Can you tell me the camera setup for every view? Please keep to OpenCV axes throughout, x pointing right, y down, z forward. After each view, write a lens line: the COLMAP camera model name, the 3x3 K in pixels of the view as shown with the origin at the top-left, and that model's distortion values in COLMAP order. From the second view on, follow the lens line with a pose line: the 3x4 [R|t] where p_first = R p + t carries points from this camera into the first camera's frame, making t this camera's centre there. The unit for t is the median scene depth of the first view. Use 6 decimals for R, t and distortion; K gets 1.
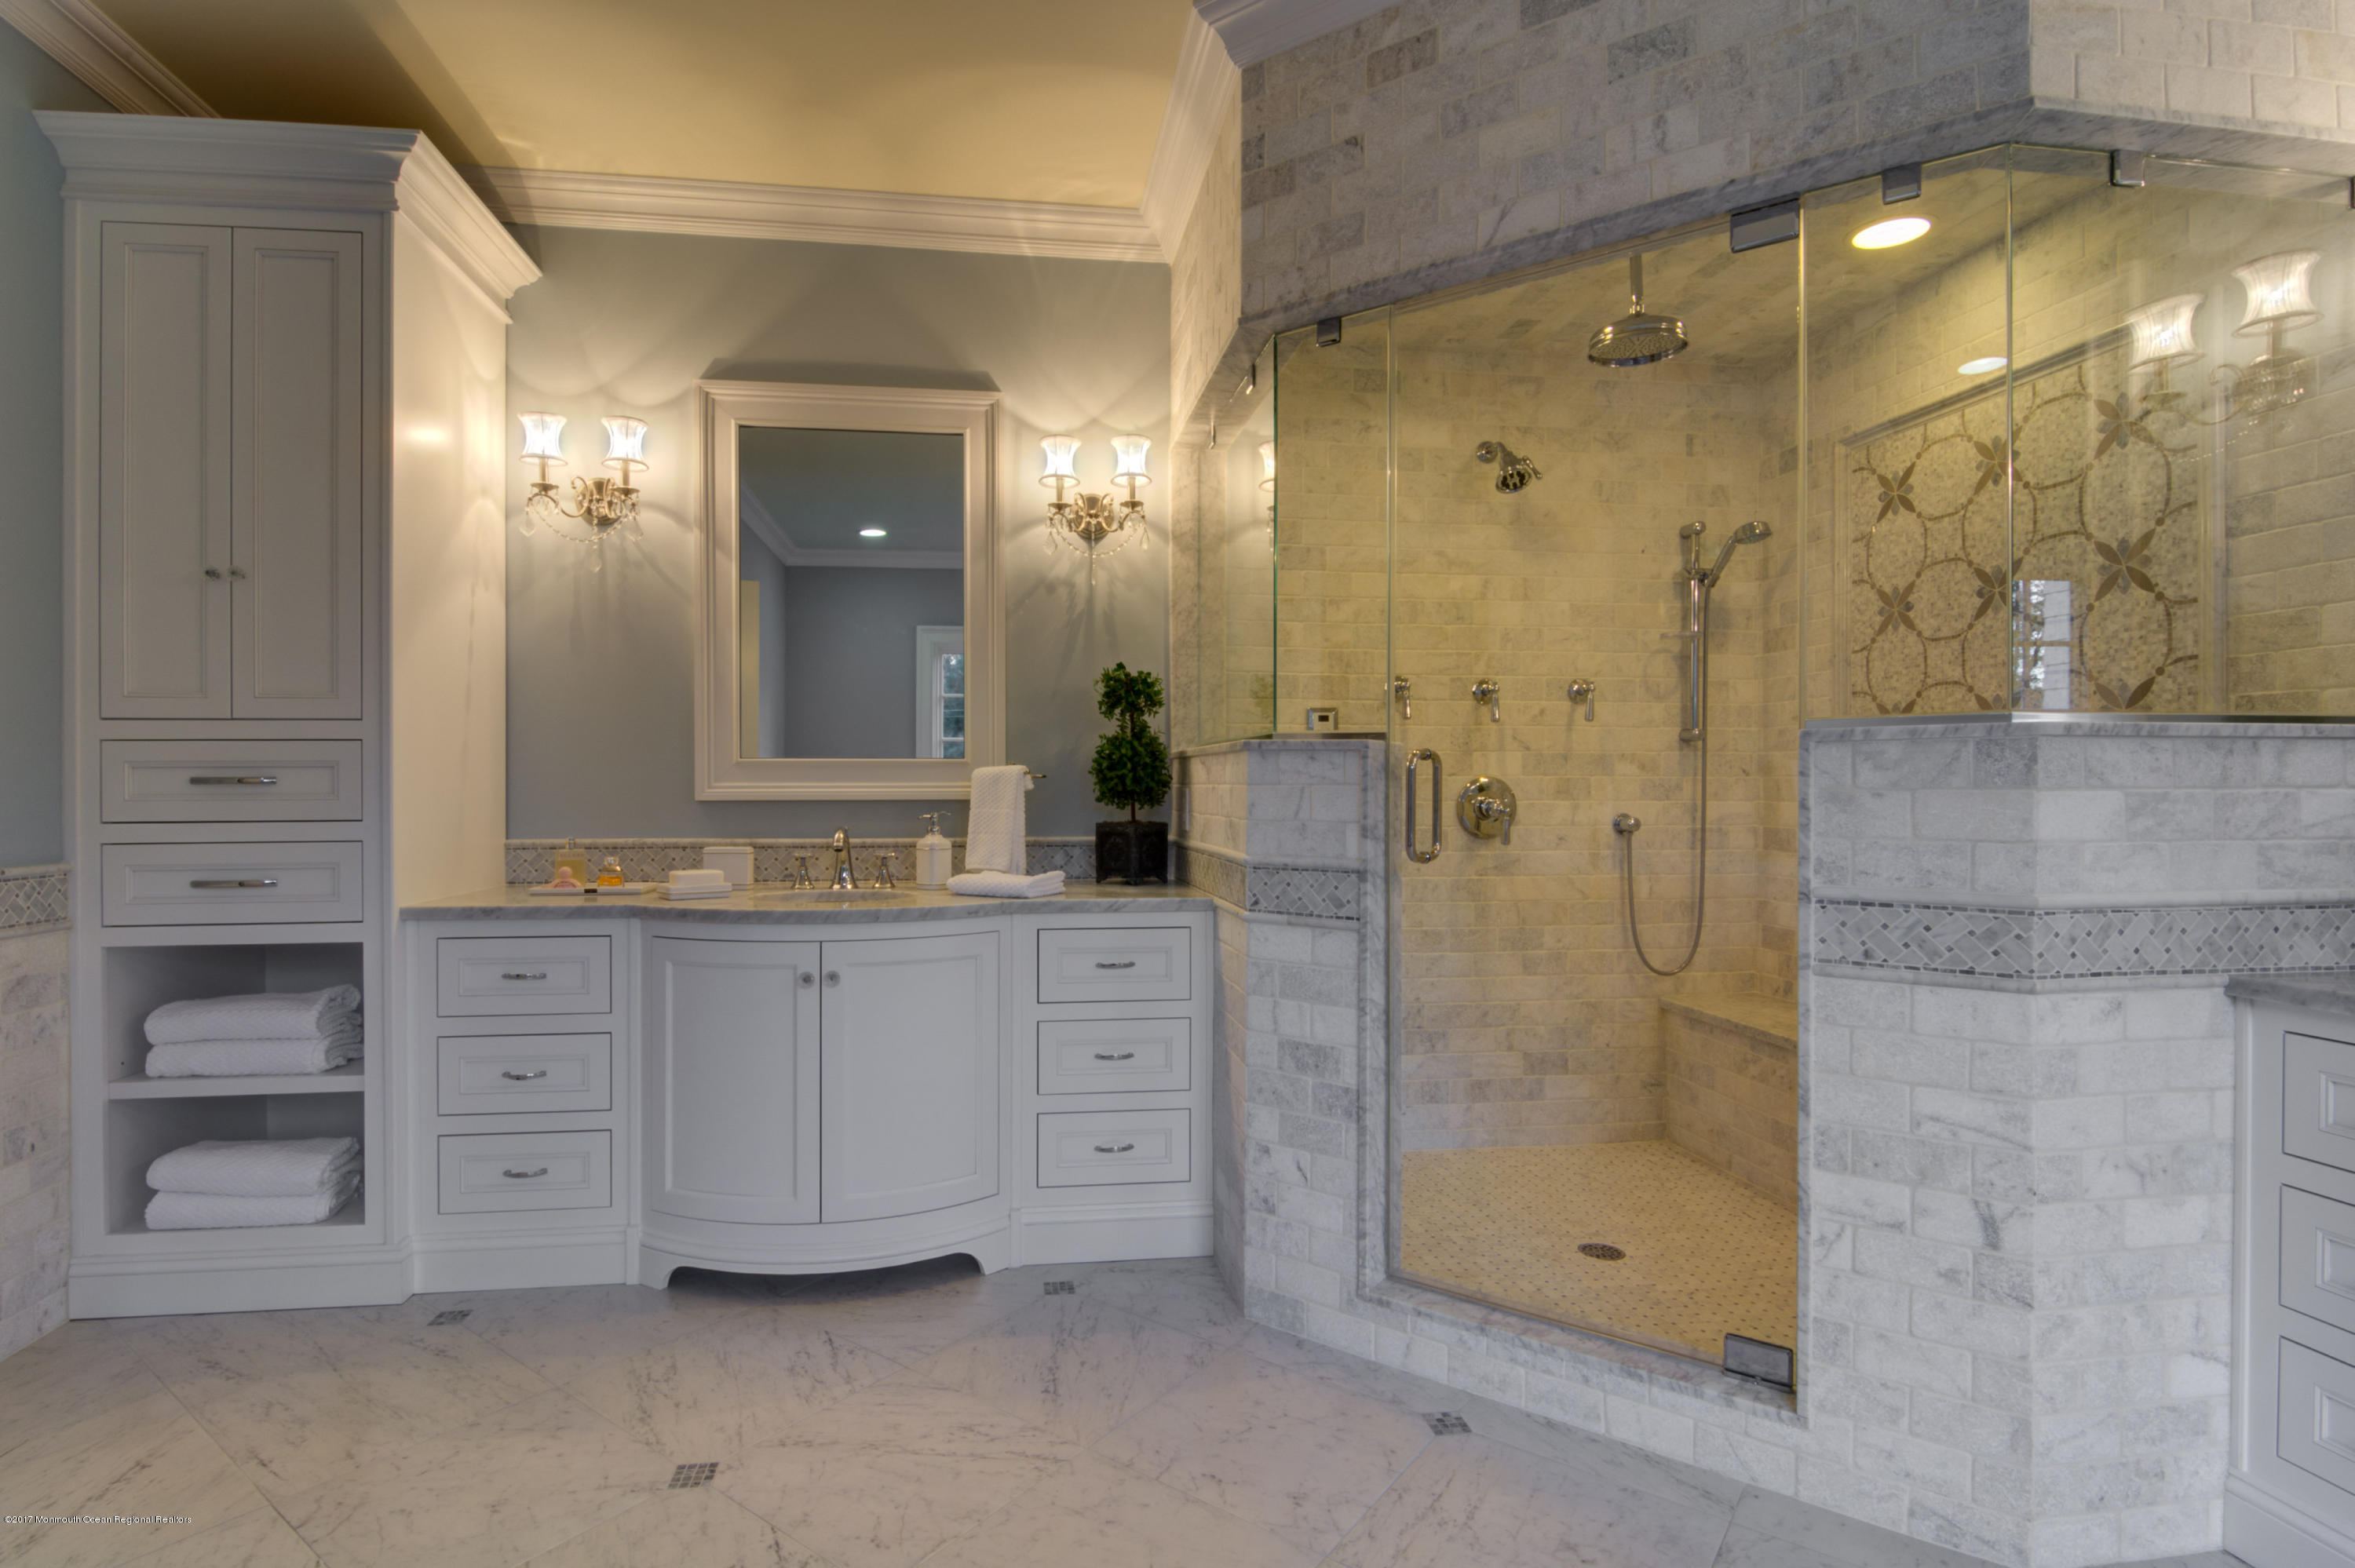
lens RADIAL K [[1162.0, 0, 1179.4], [0, 1162.0, 775.3], [0, 0, 1]] dist [0.004128, 0.000220]
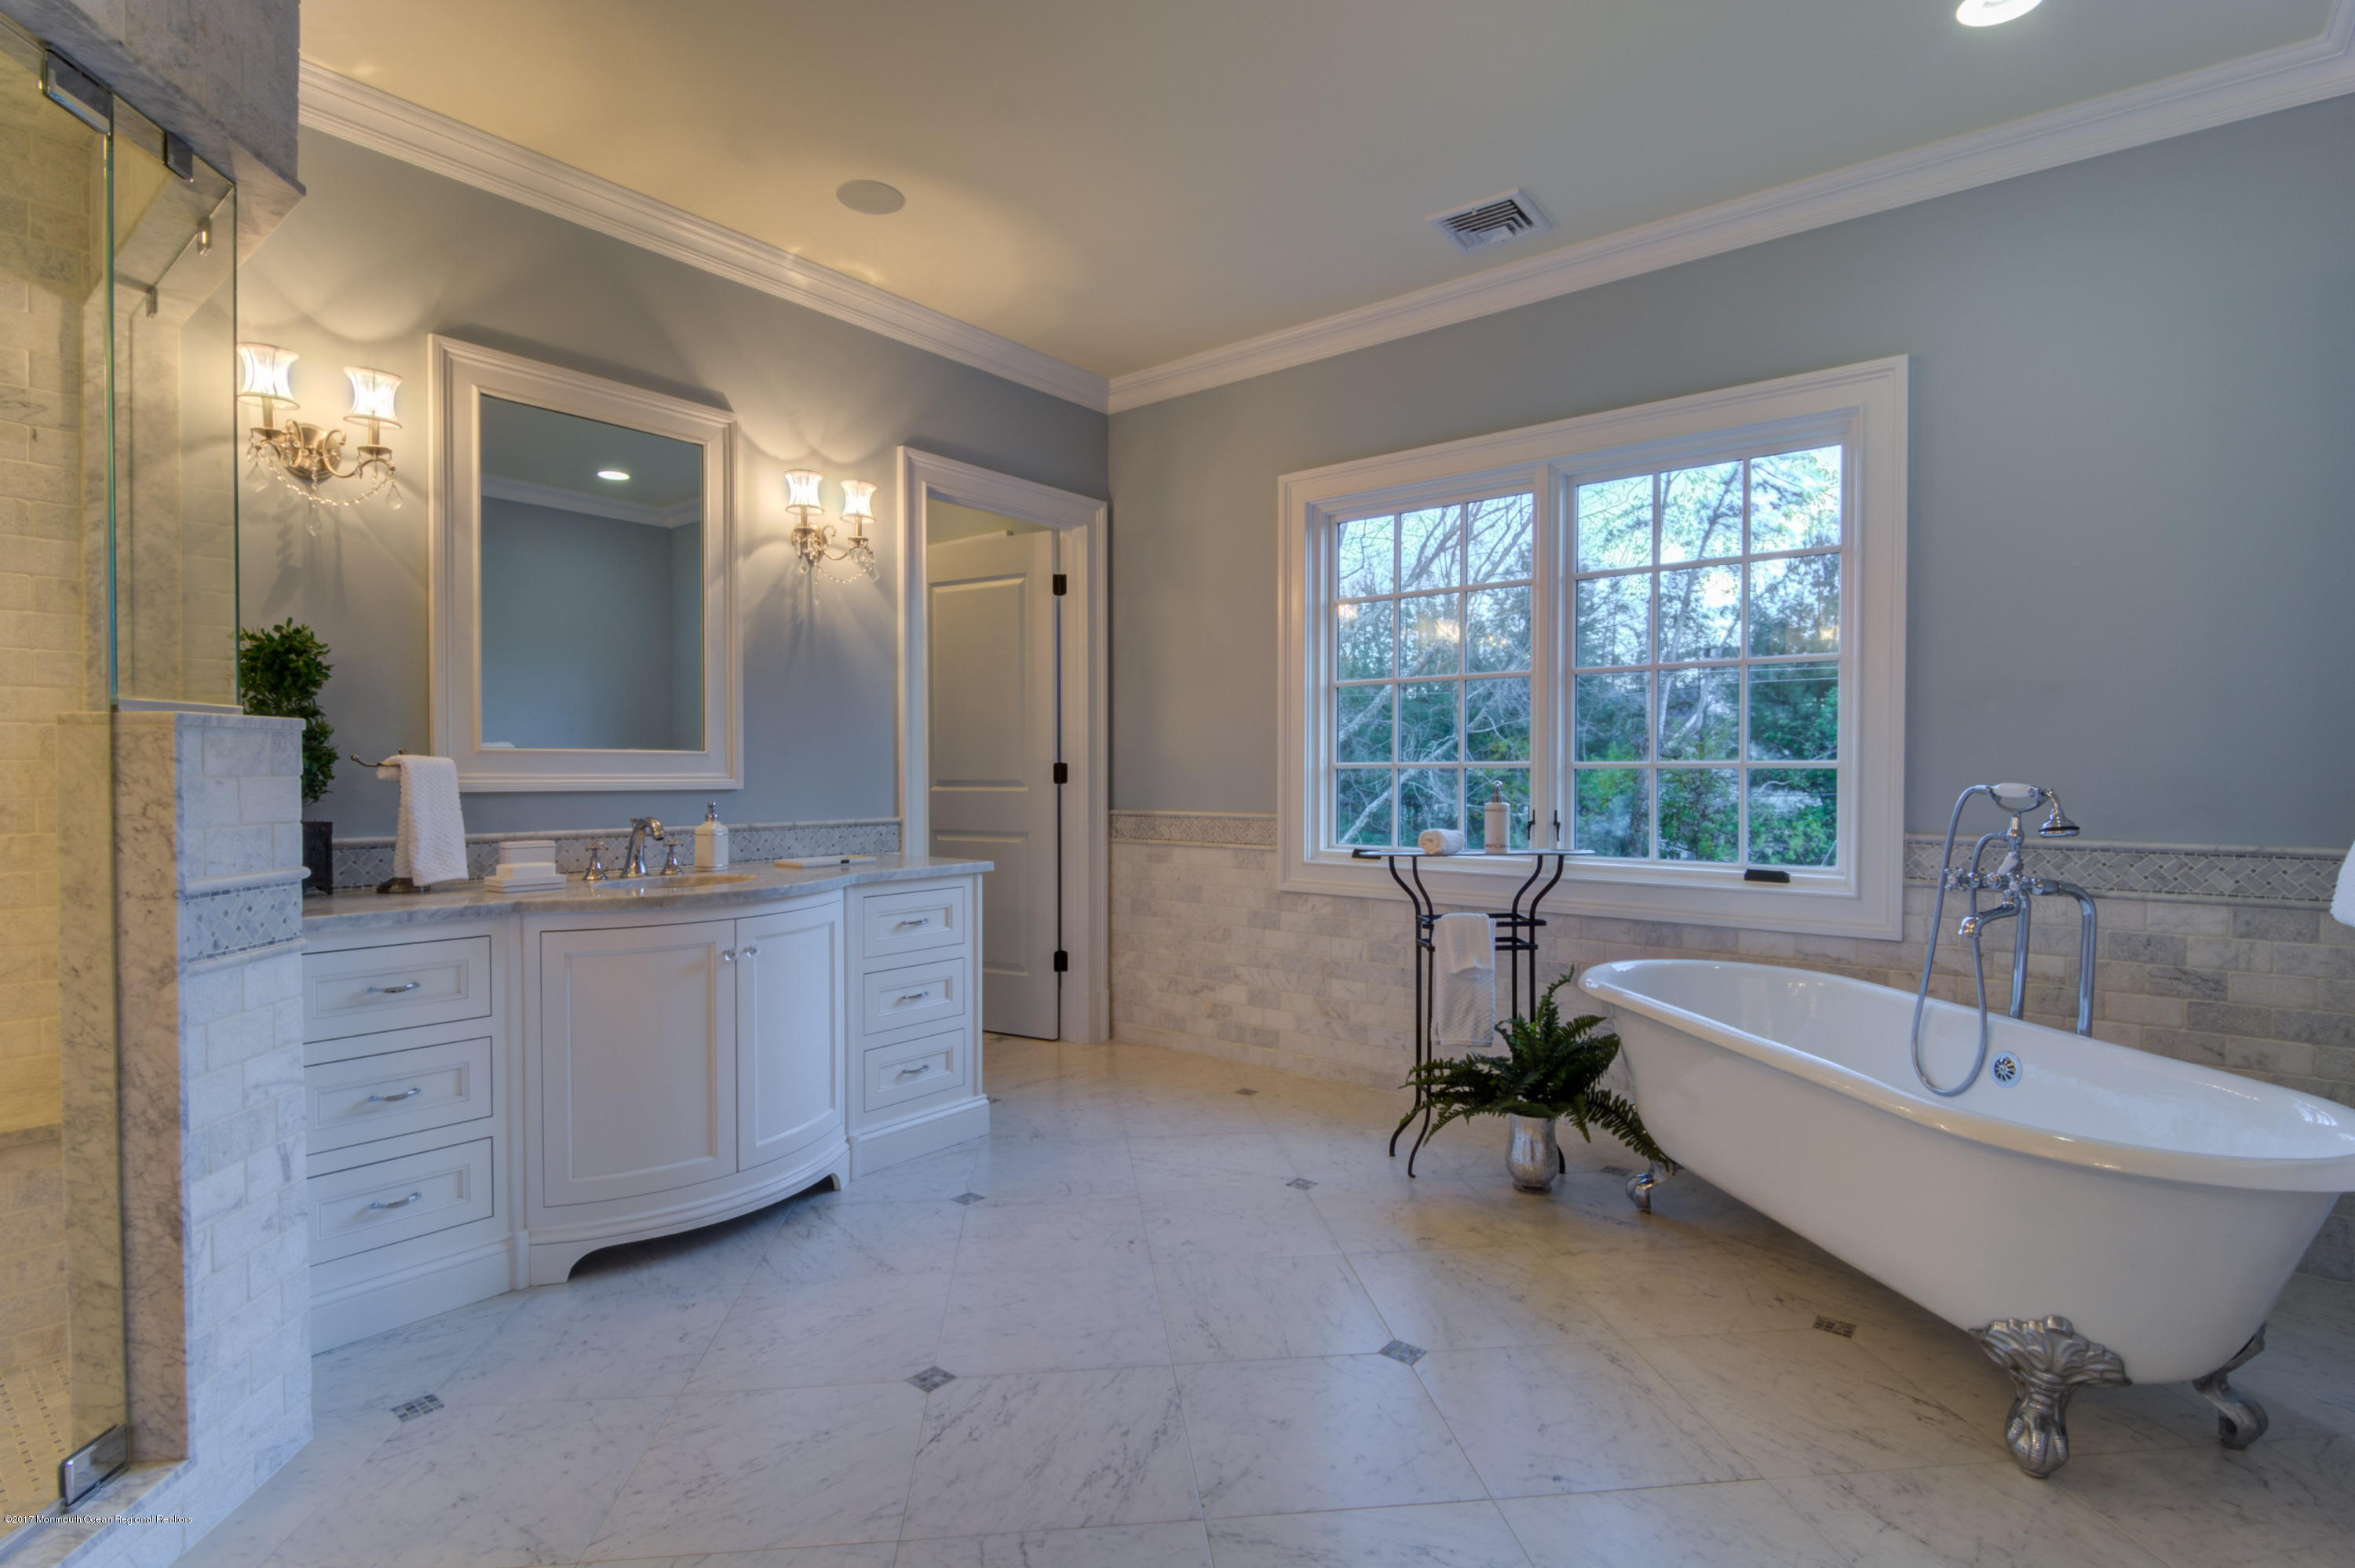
lens RADIAL K [[1162.0, 0, 1170.9], [0, 1162.0, 789.7], [0, 0, 1]] dist [0.004128, 0.000220]
pose [[0.747550, -0.010331, 0.664126, -0.576727], [-0.001834, 0.999843, 0.017618, 0.000807], [-0.664204, -0.014389, 0.747413, -0.085336]]
